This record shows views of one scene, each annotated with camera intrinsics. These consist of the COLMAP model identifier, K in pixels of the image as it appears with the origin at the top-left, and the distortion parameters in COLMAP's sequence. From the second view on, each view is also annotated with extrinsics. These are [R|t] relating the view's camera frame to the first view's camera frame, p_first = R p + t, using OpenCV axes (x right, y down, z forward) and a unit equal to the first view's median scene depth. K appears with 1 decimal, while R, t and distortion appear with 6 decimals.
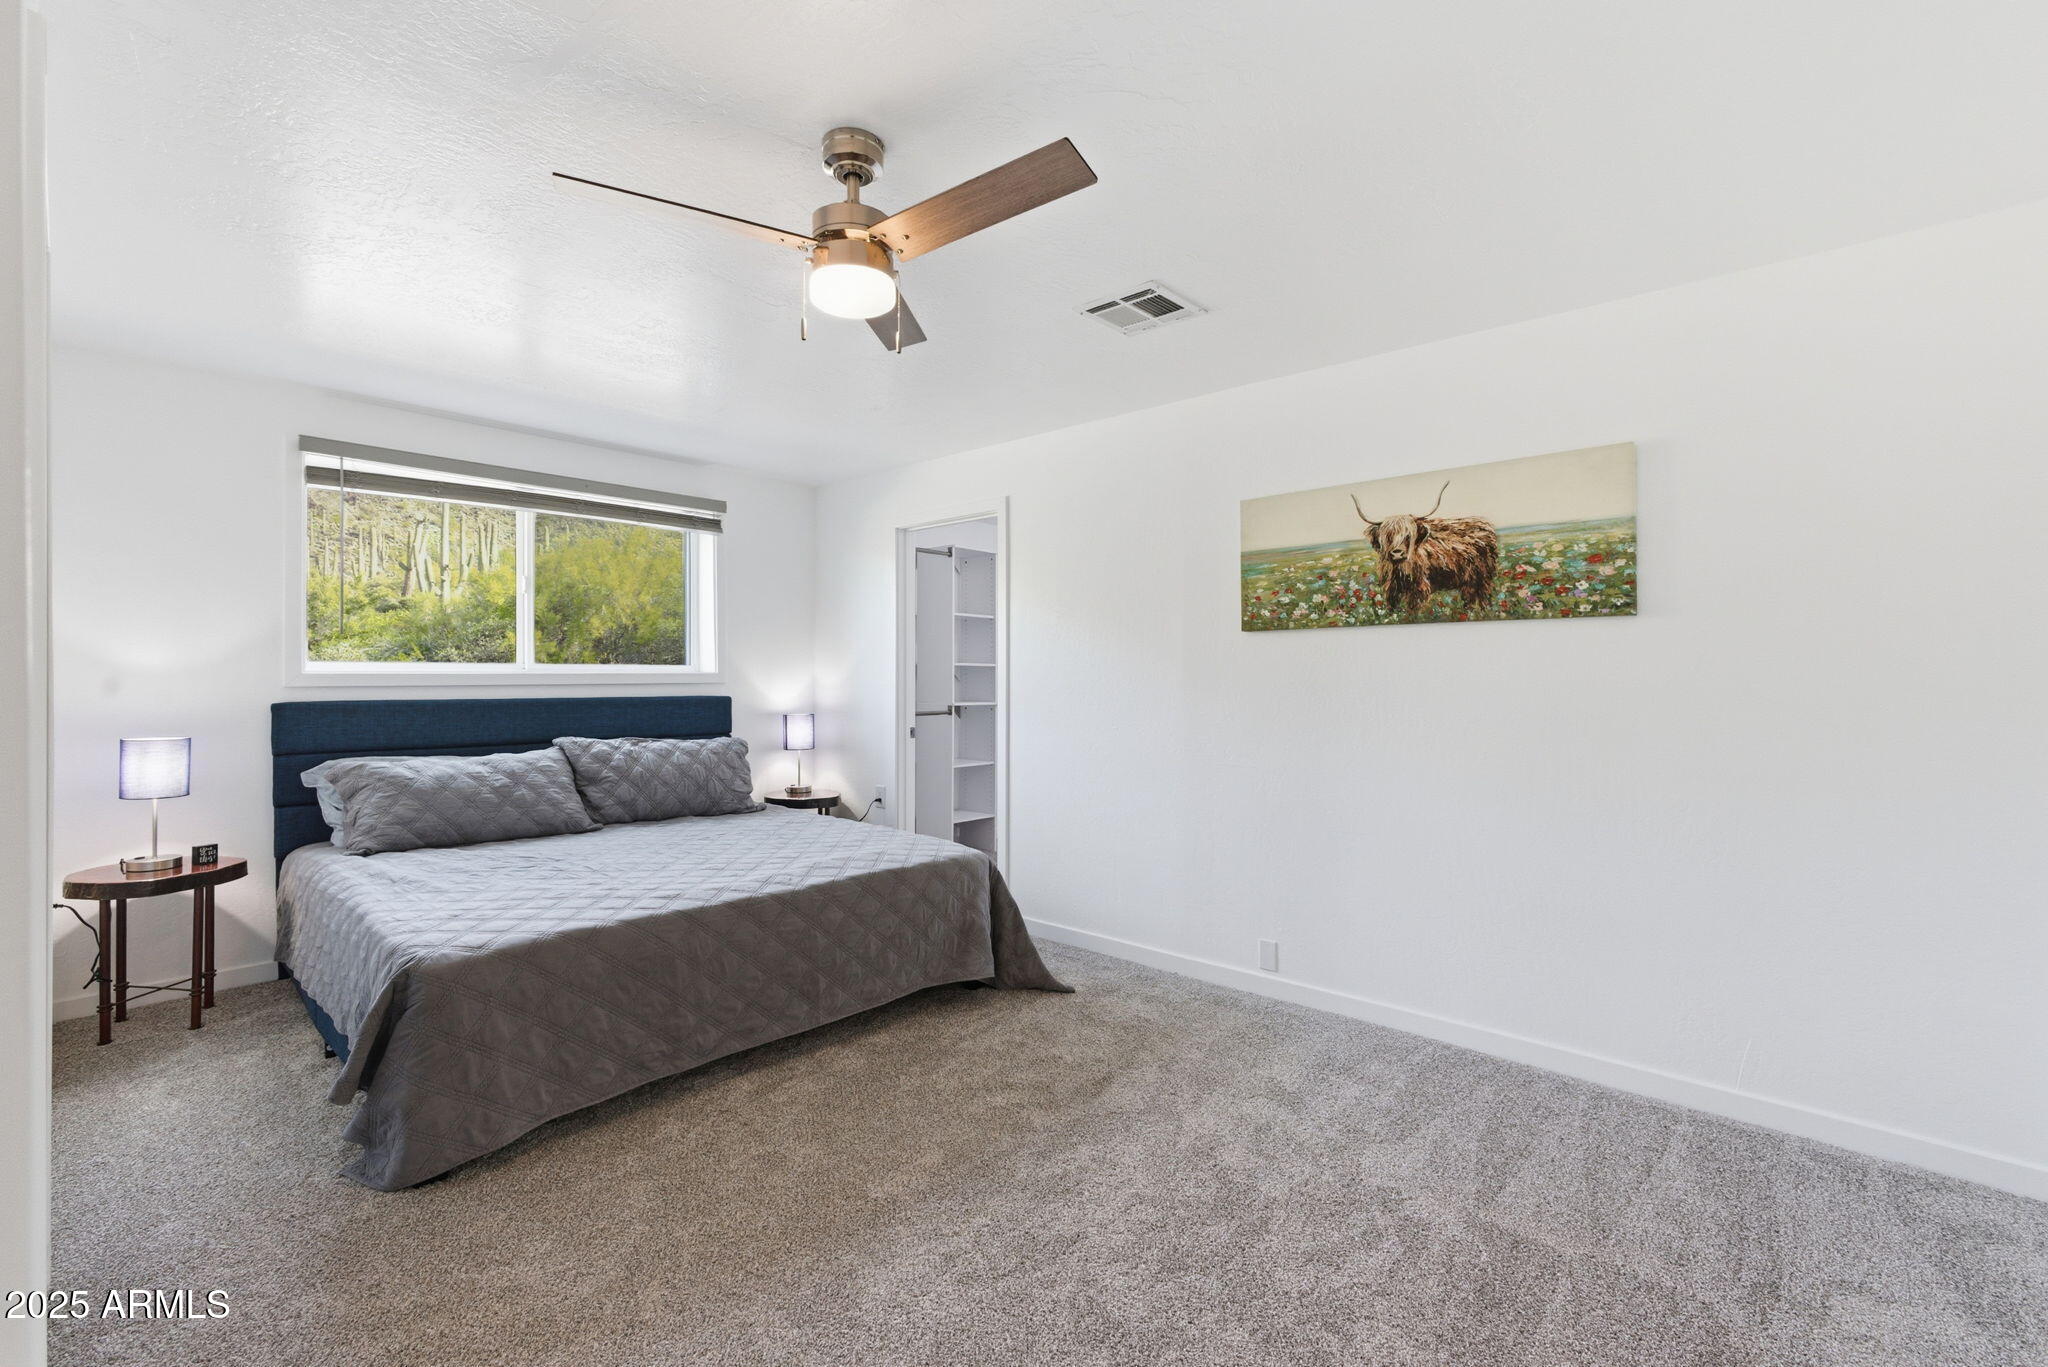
lens RADIAL K [[872.4, 0, 1025.4], [0, 872.4, 676.8], [0, 0, 1]] dist [-0.000638, 0.000313]
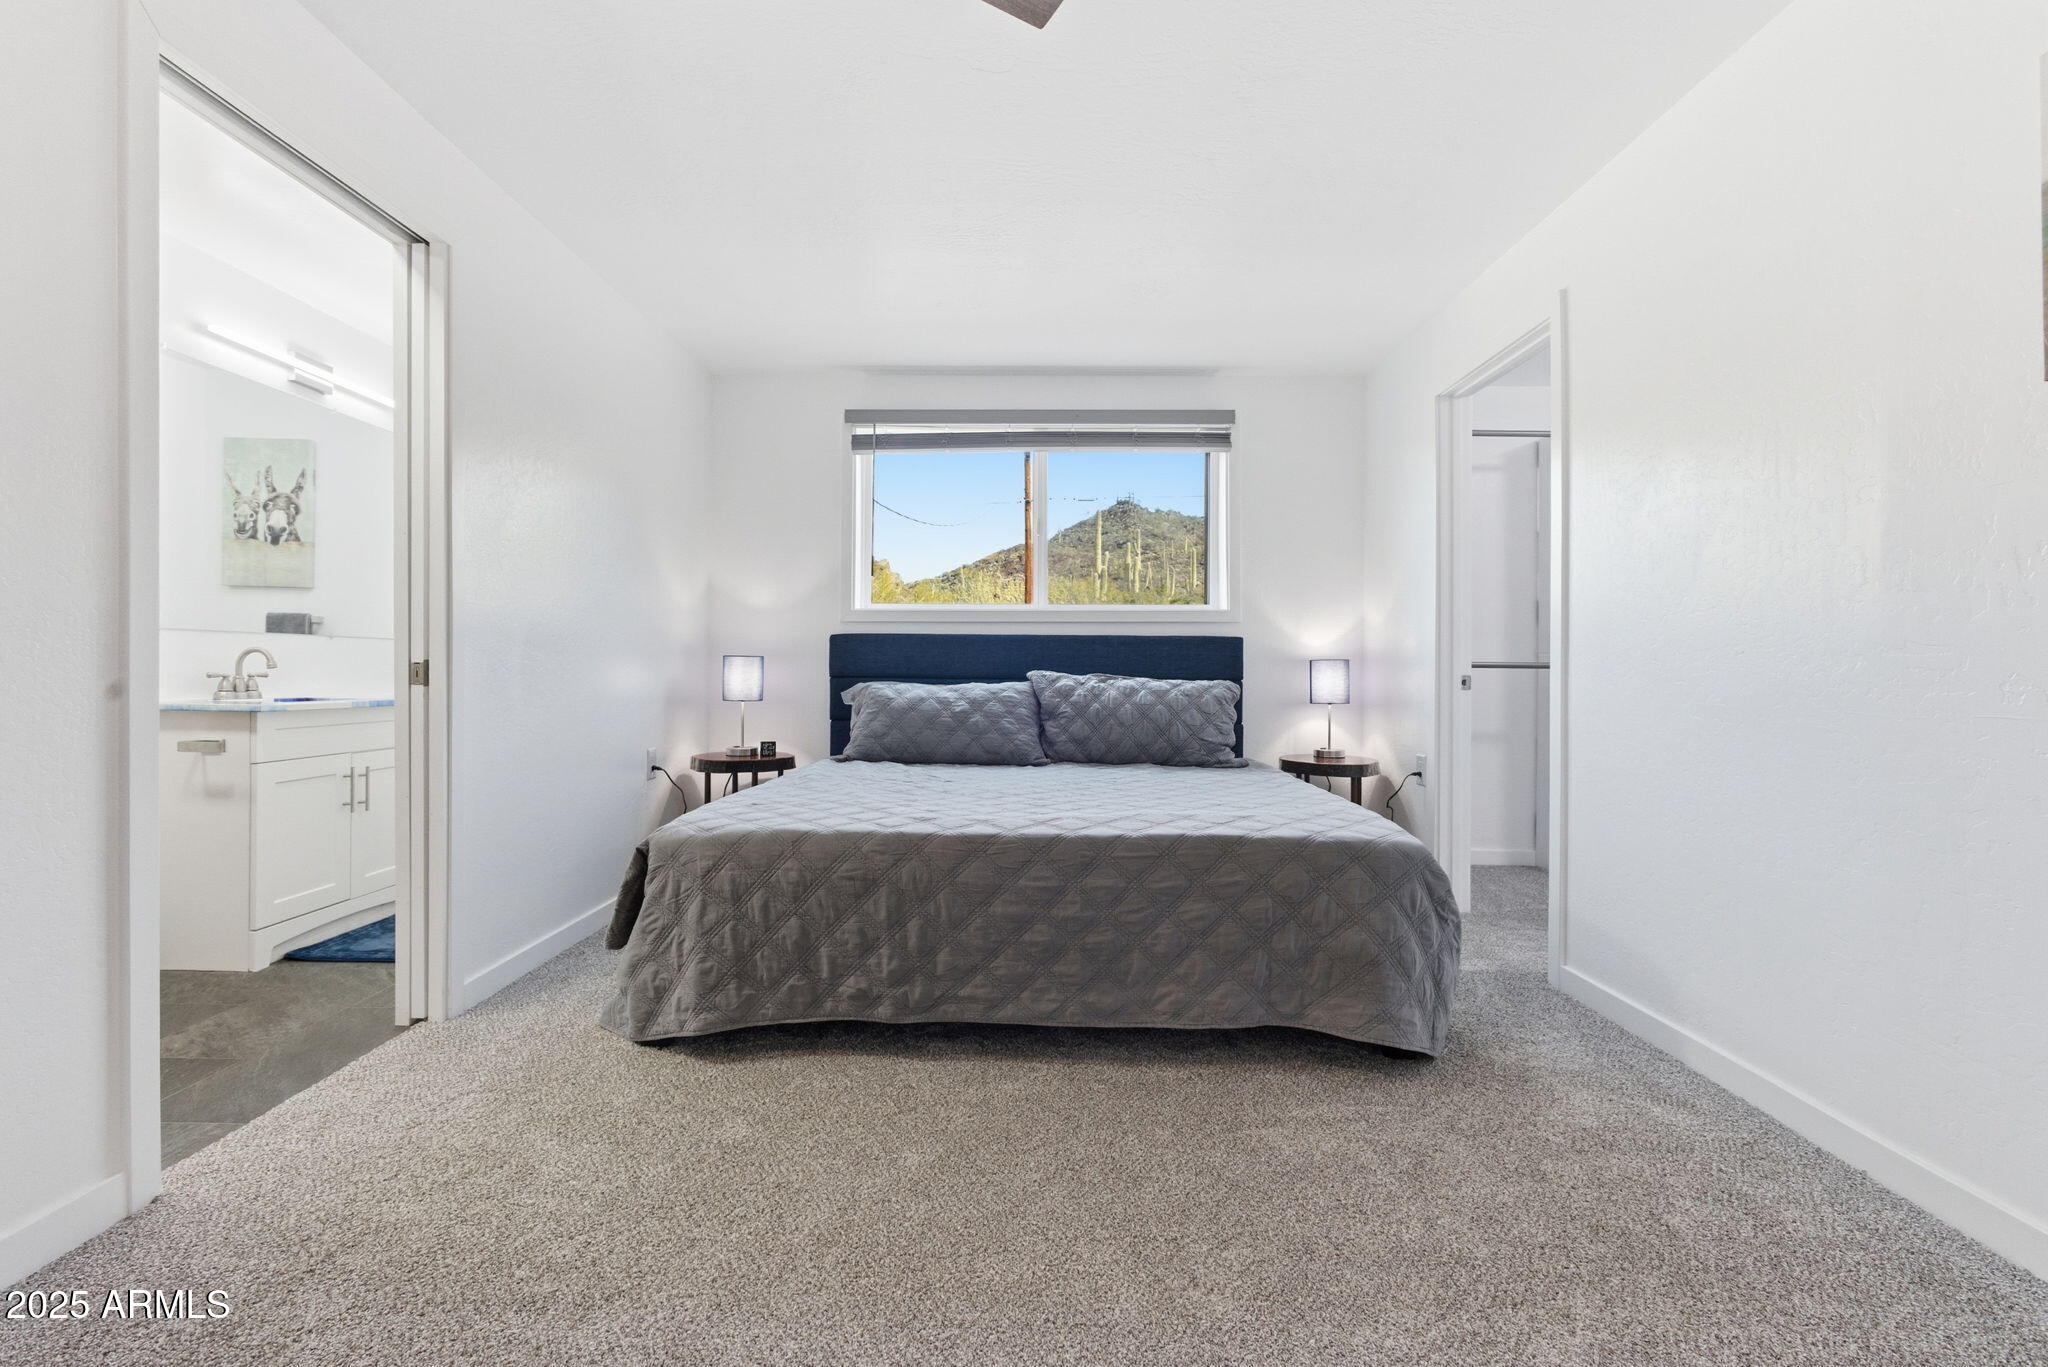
lens RADIAL K [[872.4, 0, 1025.4], [0, 872.4, 676.8], [0, 0, 1]] dist [-0.000638, 0.000313]
pose [[0.669809, 0.004834, -0.742518, 0.194758], [-0.001139, 0.999984, 0.005483, 0.070937], [0.742533, -0.002827, 0.669804, 0.332200]]
